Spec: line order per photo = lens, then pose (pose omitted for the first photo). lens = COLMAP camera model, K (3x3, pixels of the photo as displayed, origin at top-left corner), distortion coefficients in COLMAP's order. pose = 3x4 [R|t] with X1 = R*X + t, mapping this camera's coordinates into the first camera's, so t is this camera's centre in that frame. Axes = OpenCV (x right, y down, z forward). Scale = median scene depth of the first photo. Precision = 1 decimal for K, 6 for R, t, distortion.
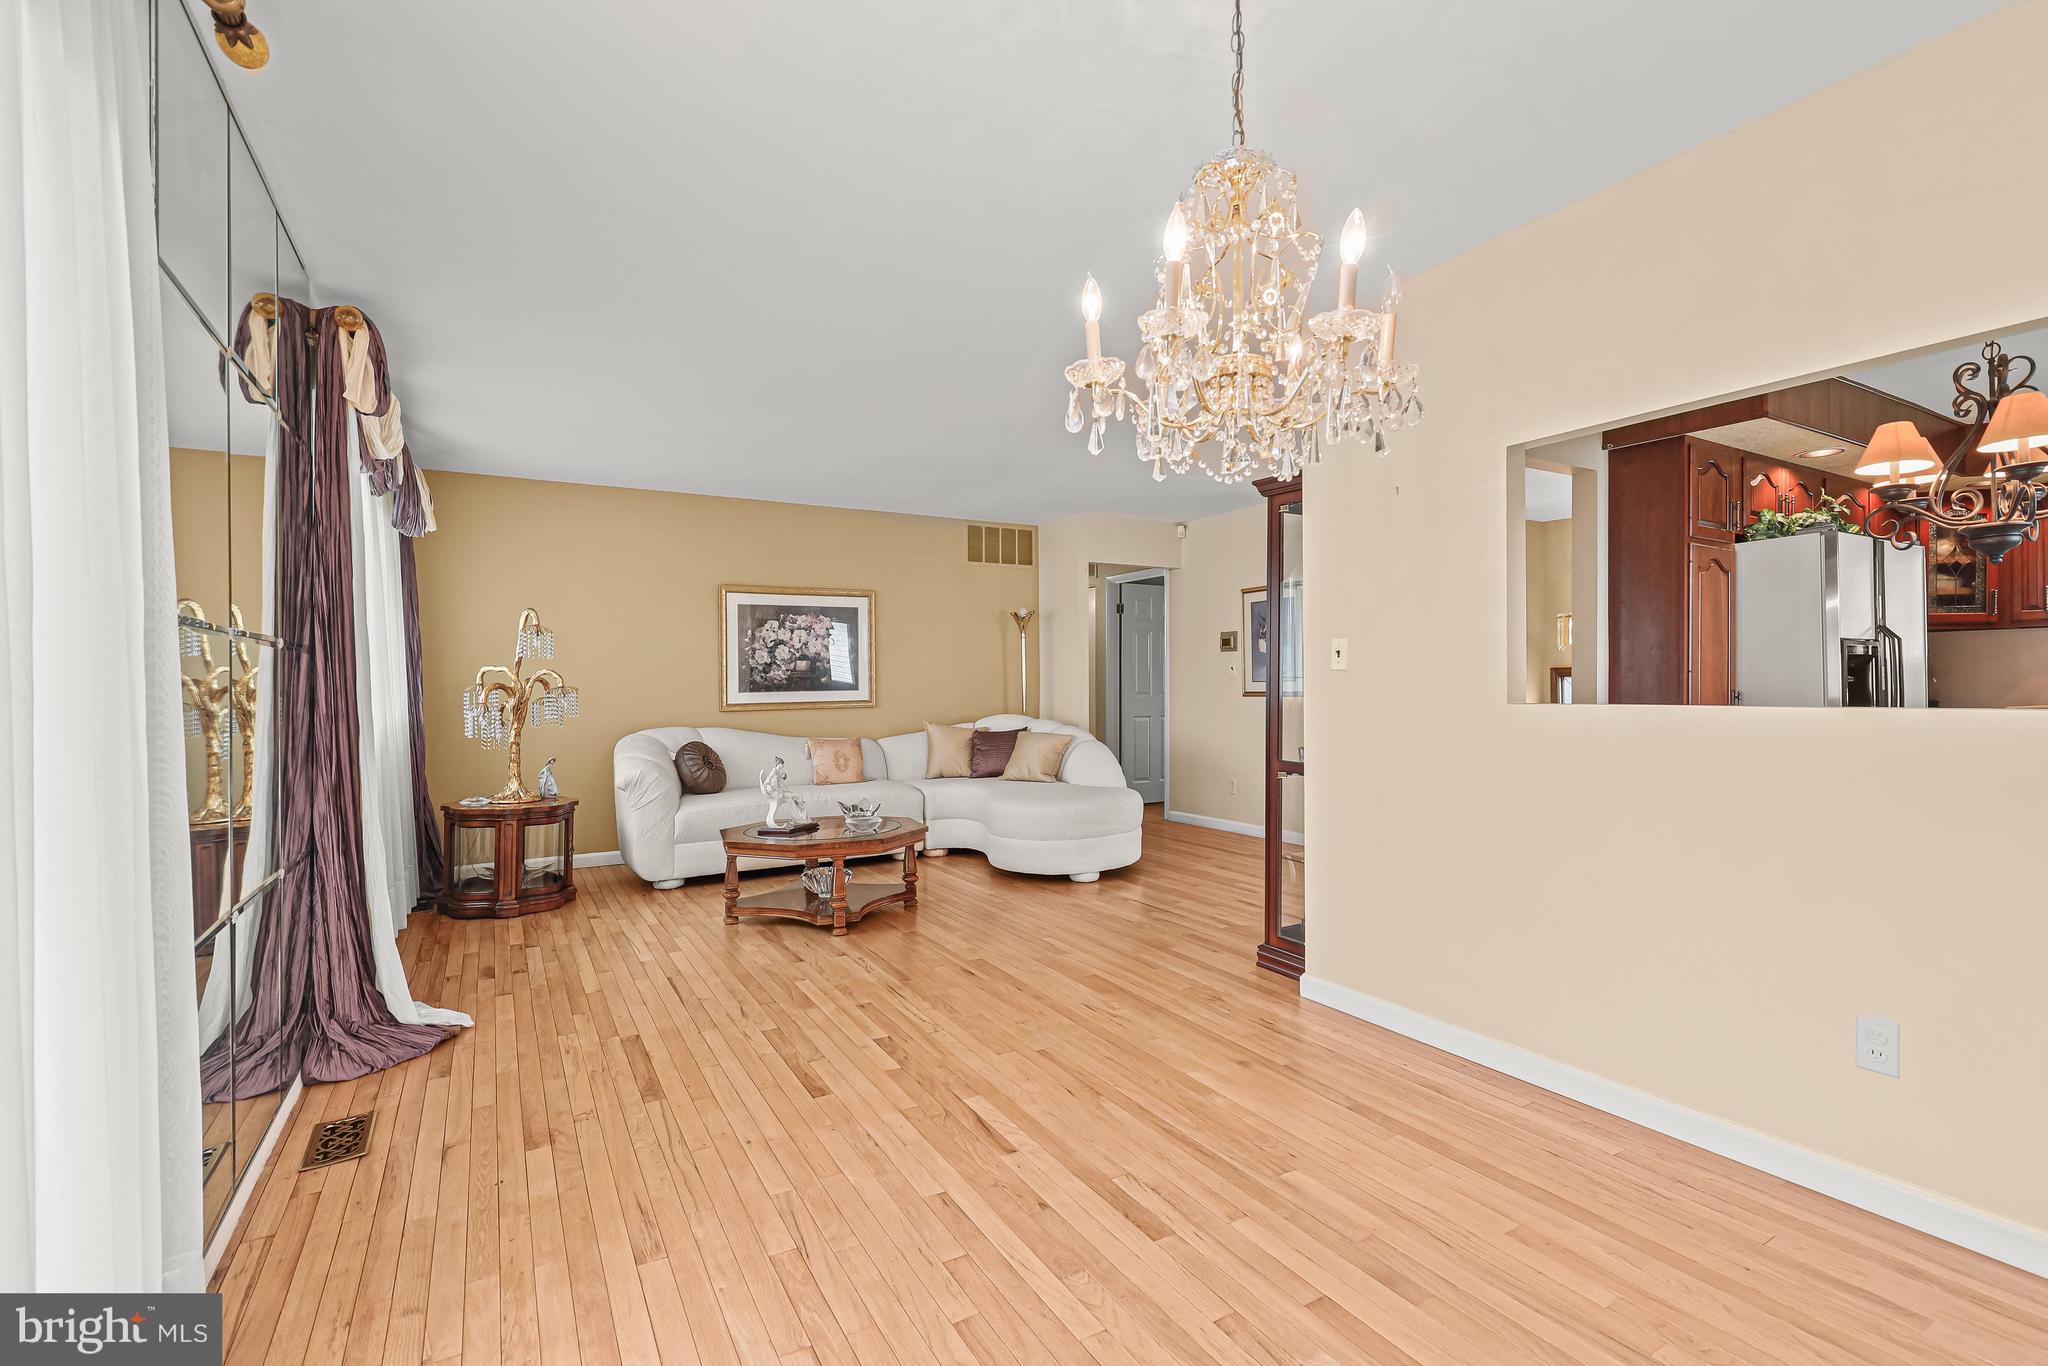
lens RADIAL K [[931.5, 0, 1020.7], [0, 931.5, 679.4], [0, 0, 1]] dist [-0.000048, 0.001417]
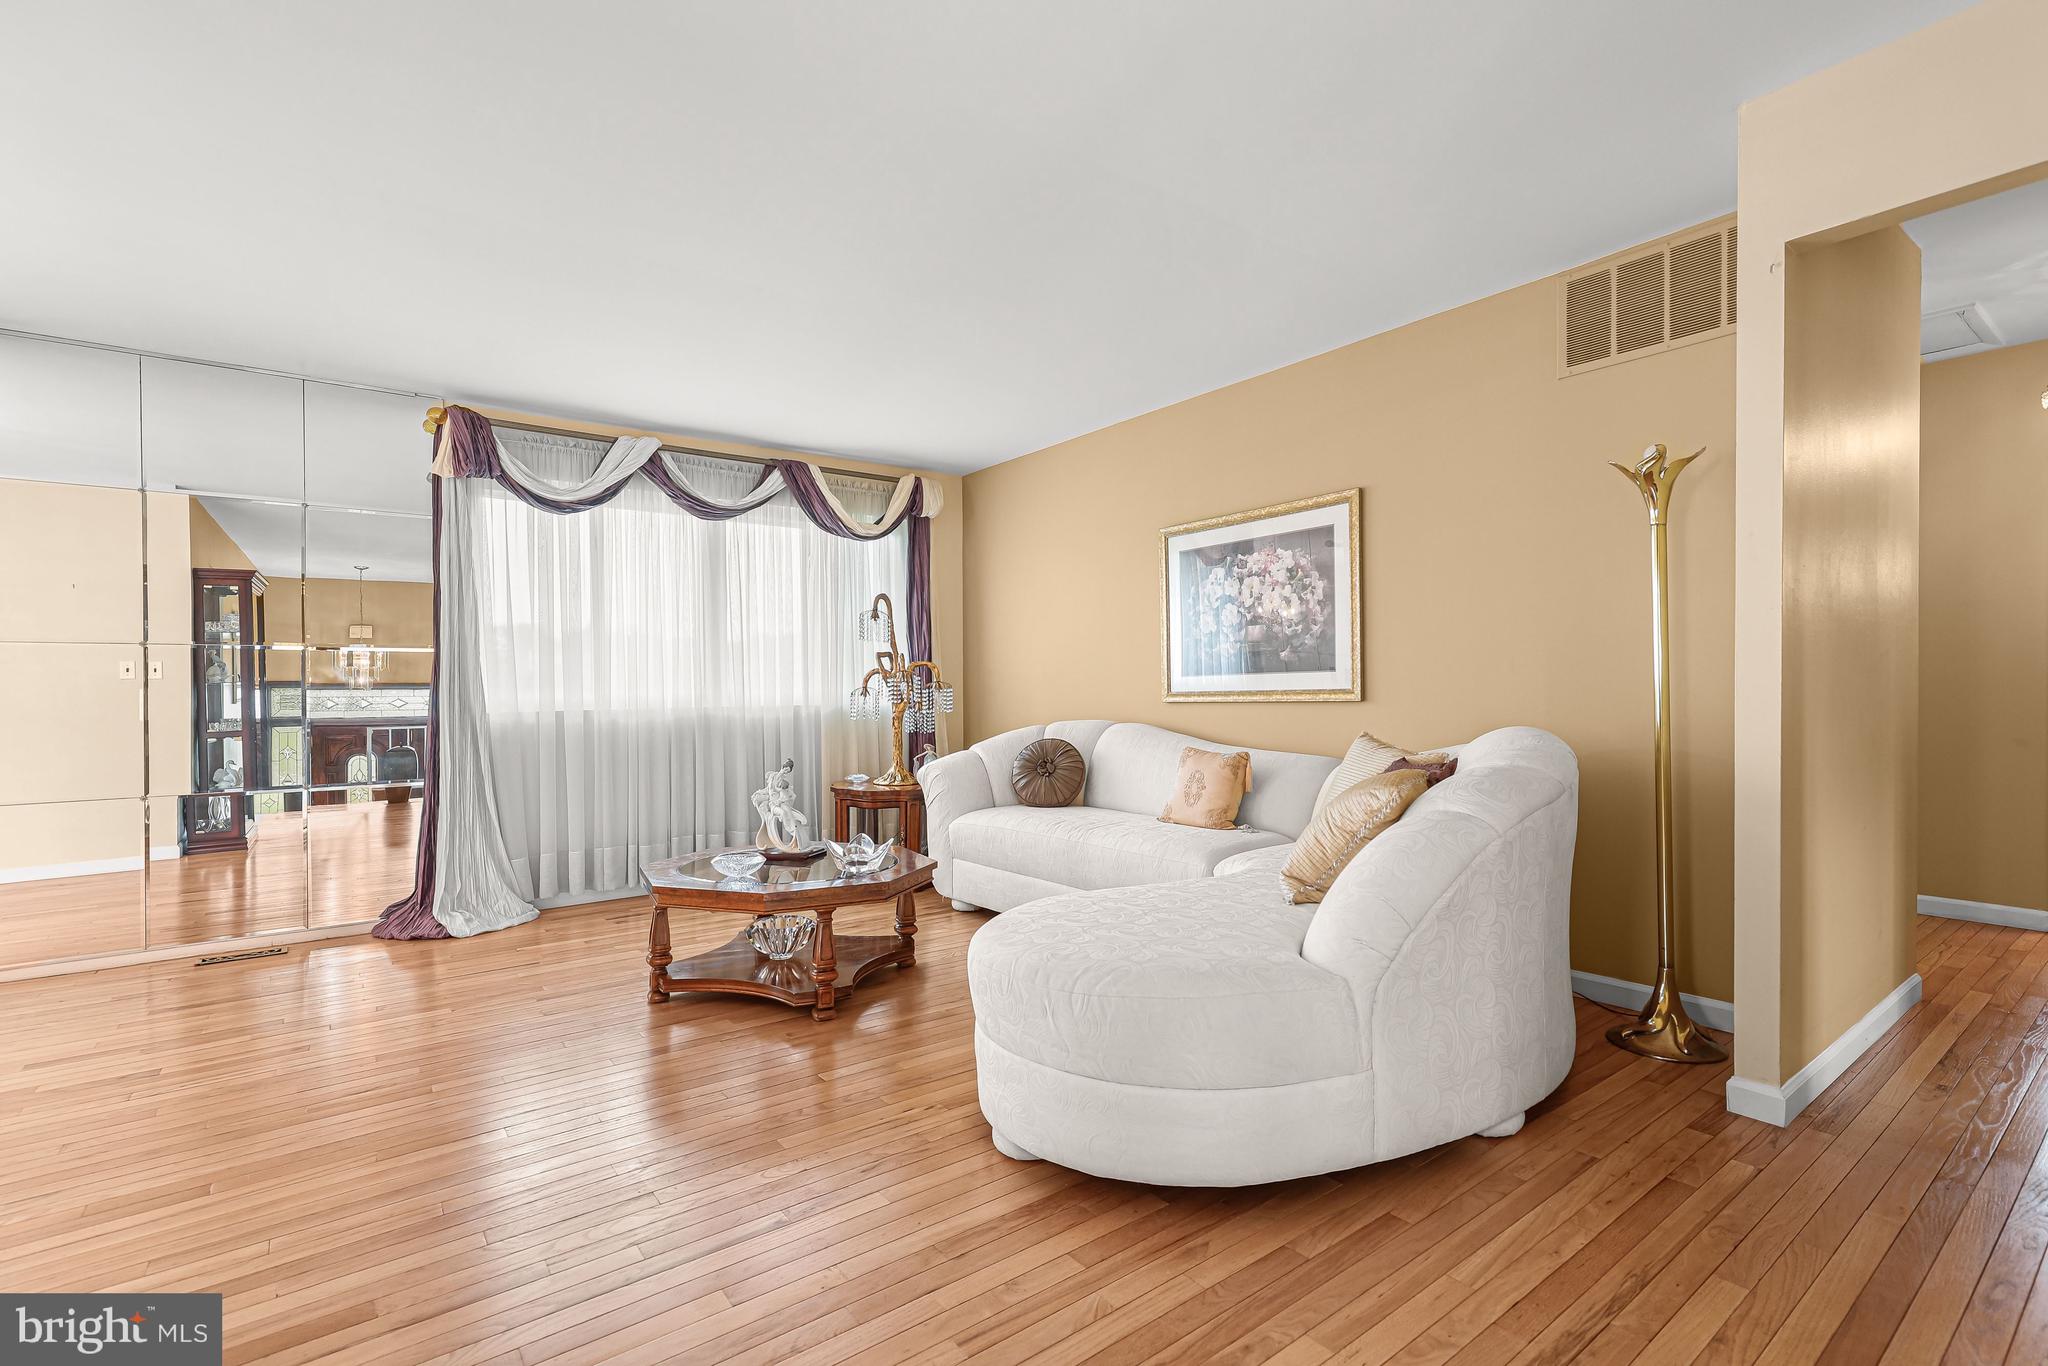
lens RADIAL K [[931.5, 0, 1032.6], [0, 931.5, 686.5], [0, 0, 1]] dist [-0.000048, 0.001417]
pose [[0.129346, 0.007315, -0.991573, 0.435157], [0.016828, 0.999813, 0.009571, 0.014926], [0.991457, -0.017925, 0.129198, 0.902957]]
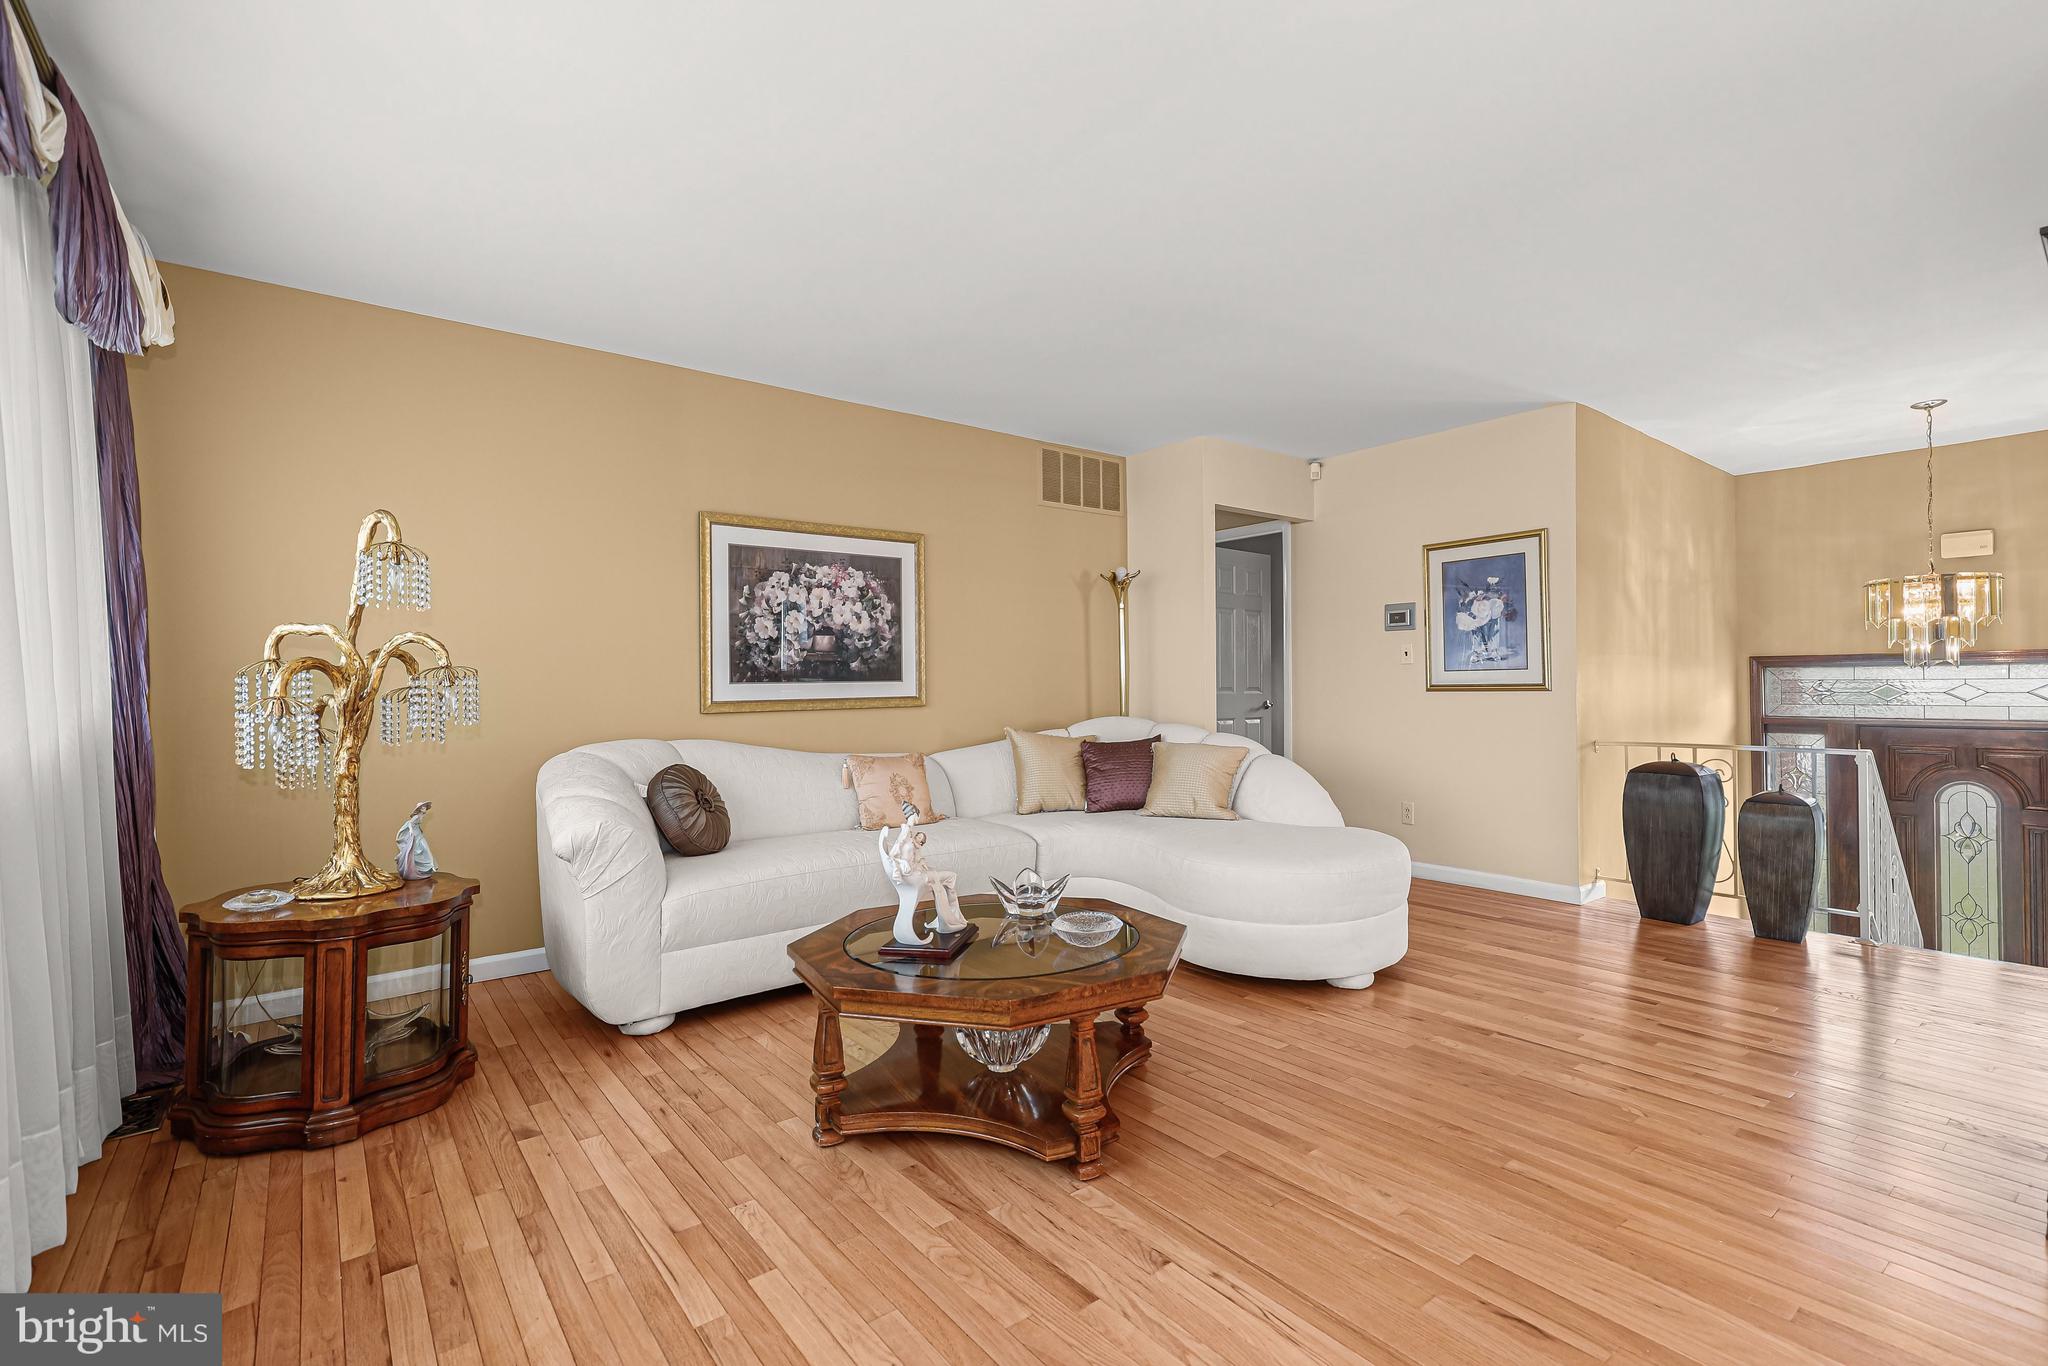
lens RADIAL K [[931.5, 0, 1020.0], [0, 931.5, 683.7], [0, 0, 1]] dist [-0.000048, 0.001417]
pose [[0.990521, 0.001731, 0.137354, -0.220609], [-0.001951, 0.999997, 0.001468, 0.014550], [-0.137351, -0.001722, 0.990521, 0.394496]]
